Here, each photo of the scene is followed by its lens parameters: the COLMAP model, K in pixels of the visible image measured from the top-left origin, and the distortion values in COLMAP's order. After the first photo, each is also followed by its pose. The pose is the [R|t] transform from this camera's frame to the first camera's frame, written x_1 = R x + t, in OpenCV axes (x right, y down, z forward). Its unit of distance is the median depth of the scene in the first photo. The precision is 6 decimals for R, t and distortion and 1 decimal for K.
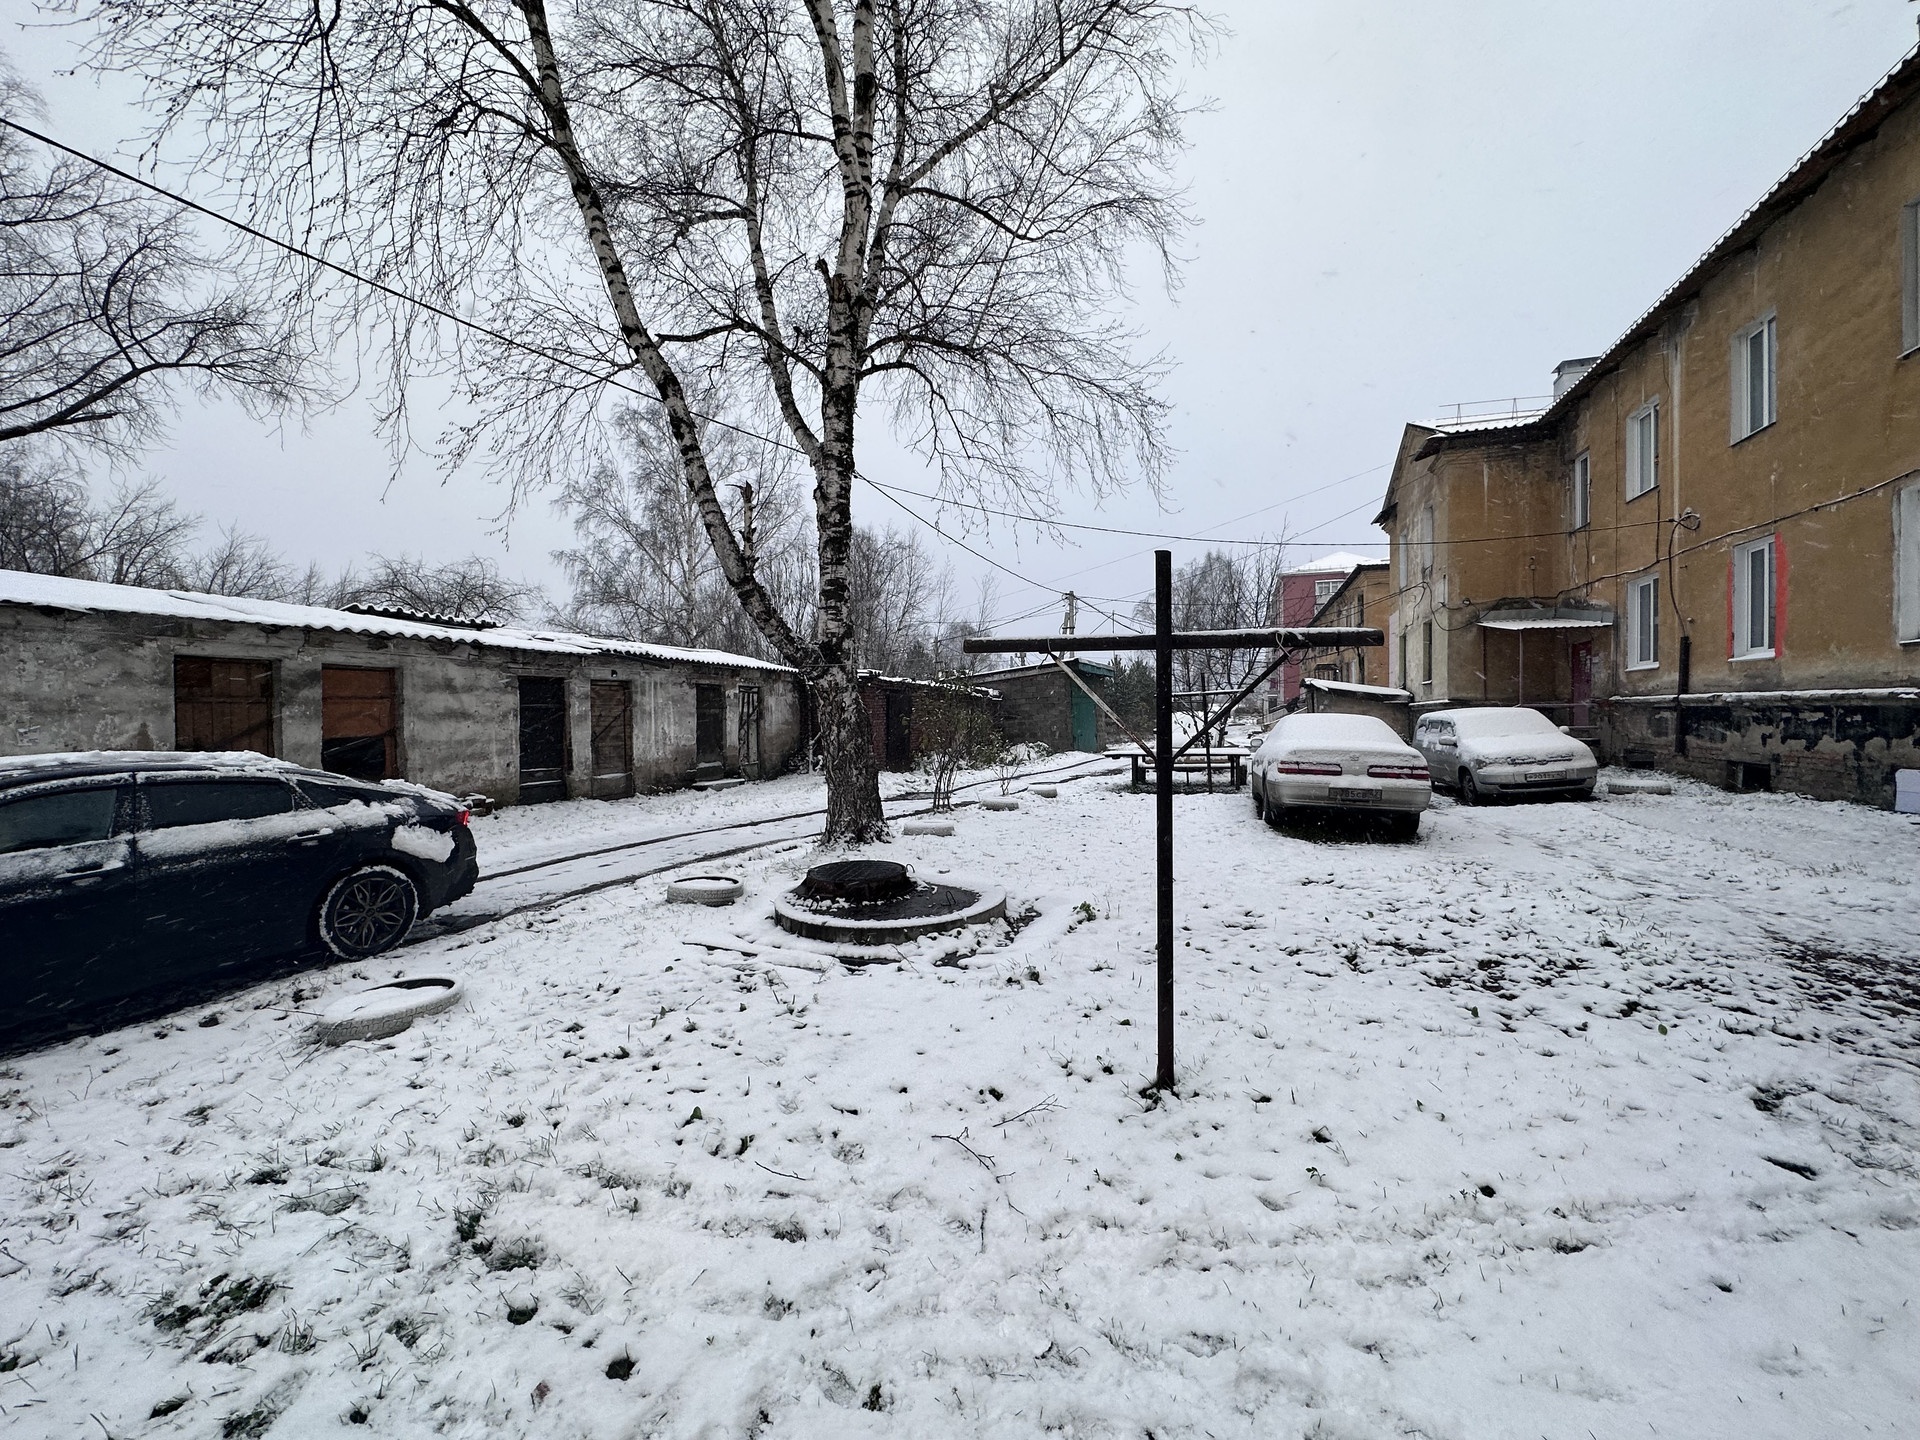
lens RADIAL K [[765.2, 0, 947.1], [0, 765.2, 712.0], [0, 0, 1]] dist [-0.003129, 0.000639]
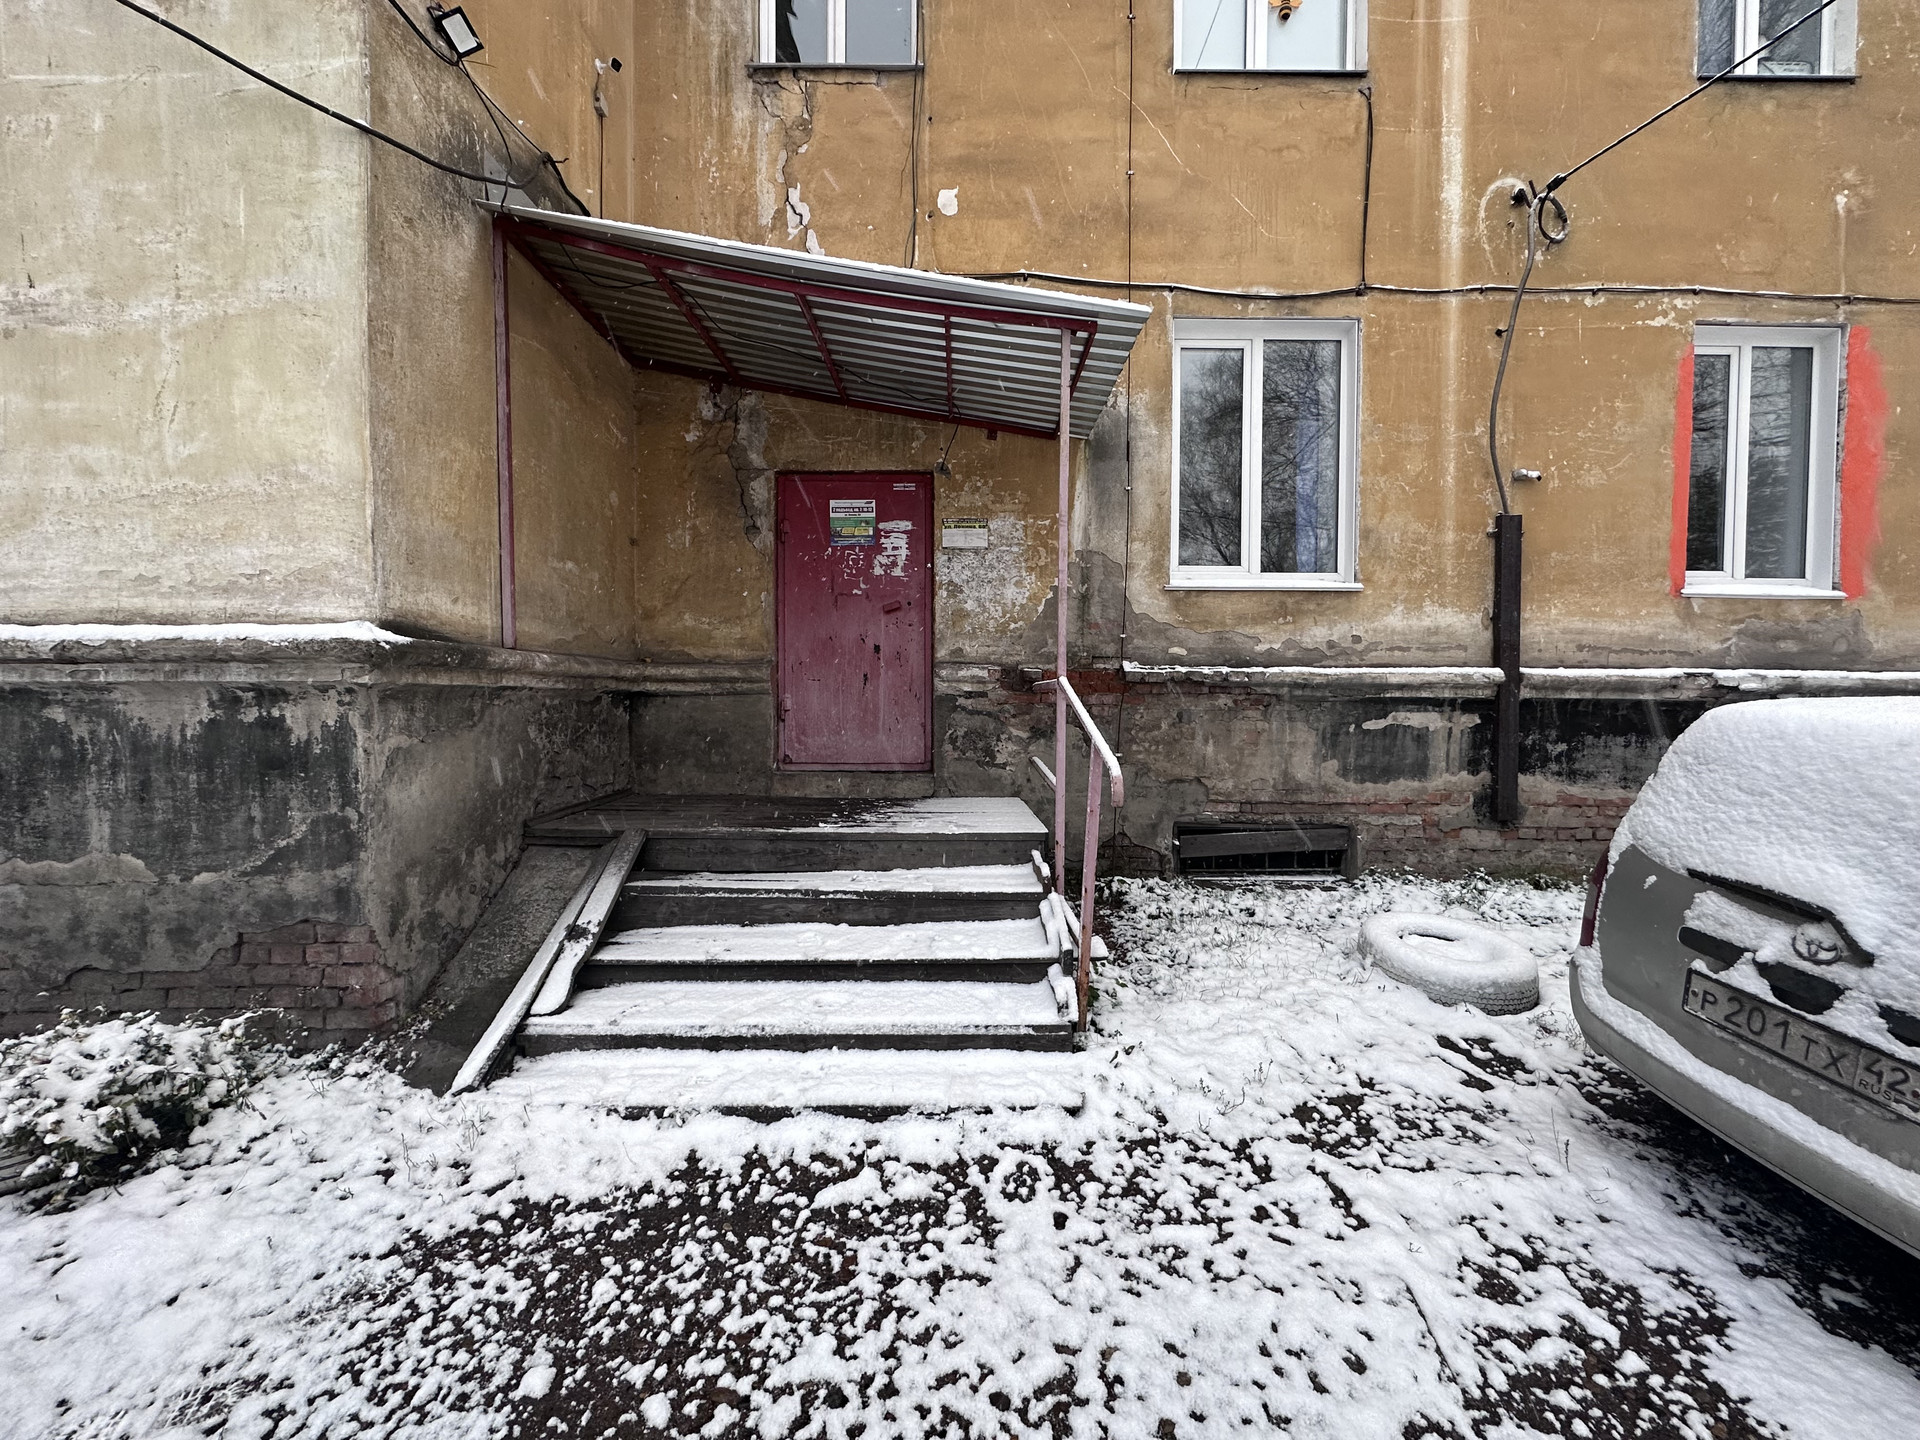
lens RADIAL K [[765.2, 0, 966.9], [0, 765.2, 724.9], [0, 0, 1]] dist [-0.003129, 0.000639]
pose [[-0.355288, -0.023008, 0.934474, 0.707283], [-0.008141, 0.999735, 0.021519, -0.000456], [-0.934722, 0.000038, -0.355381, 1.394076]]
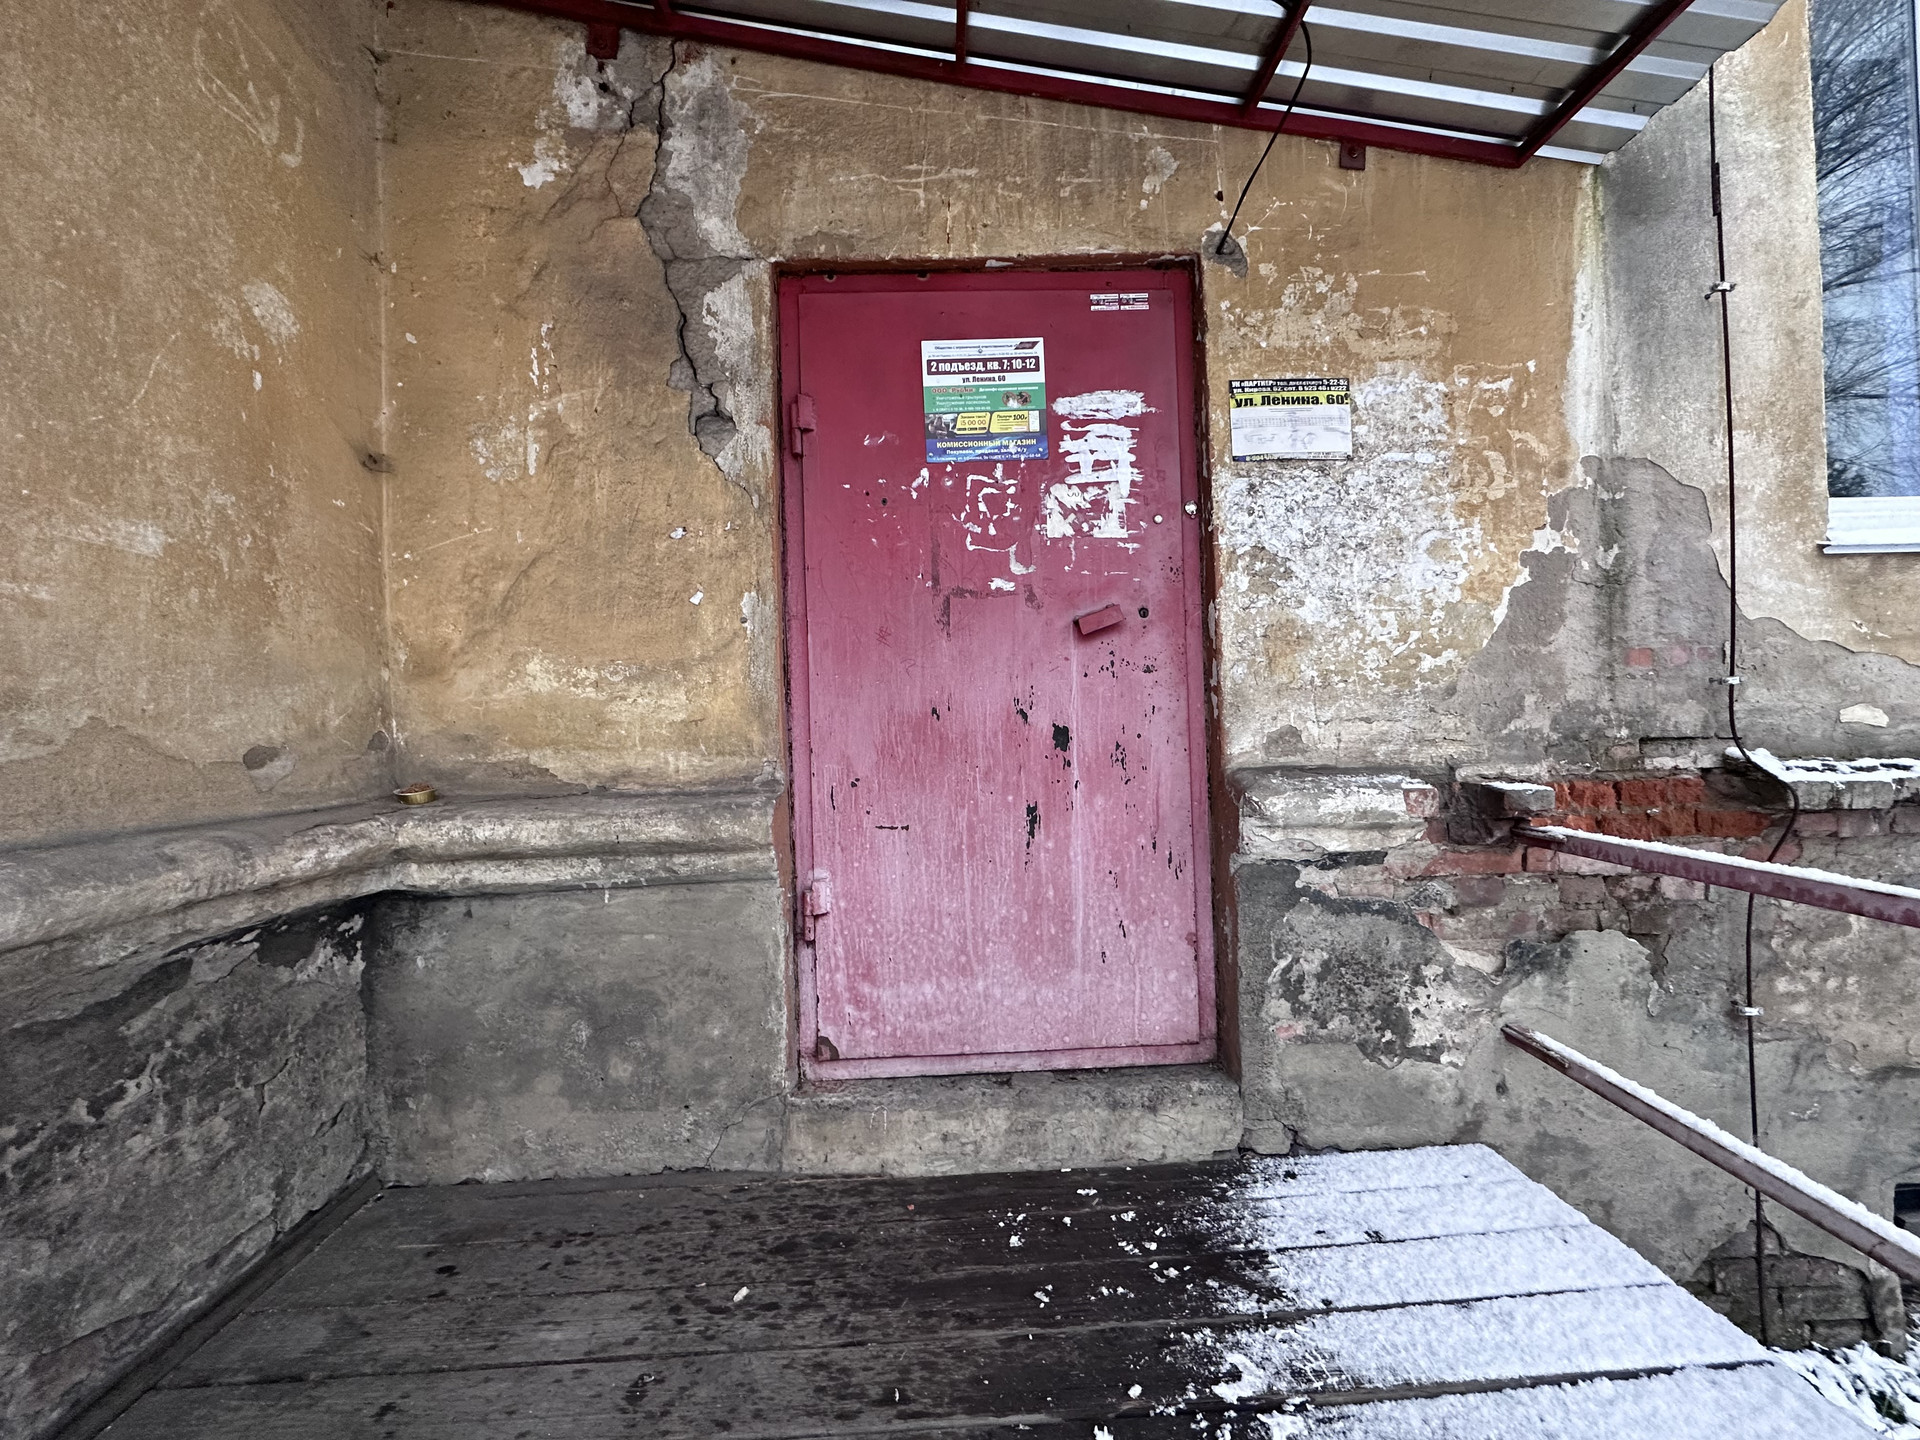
lens RADIAL K [[765.2, 0, 967.6], [0, 765.2, 722.1], [0, 0, 1]] dist [-0.003129, 0.000639]
pose [[-0.372109, 0.025132, 0.927849, 0.960206], [0.026203, 0.999519, -0.016565, -0.031035], [-0.927819, 0.018148, -0.372589, 1.368244]]
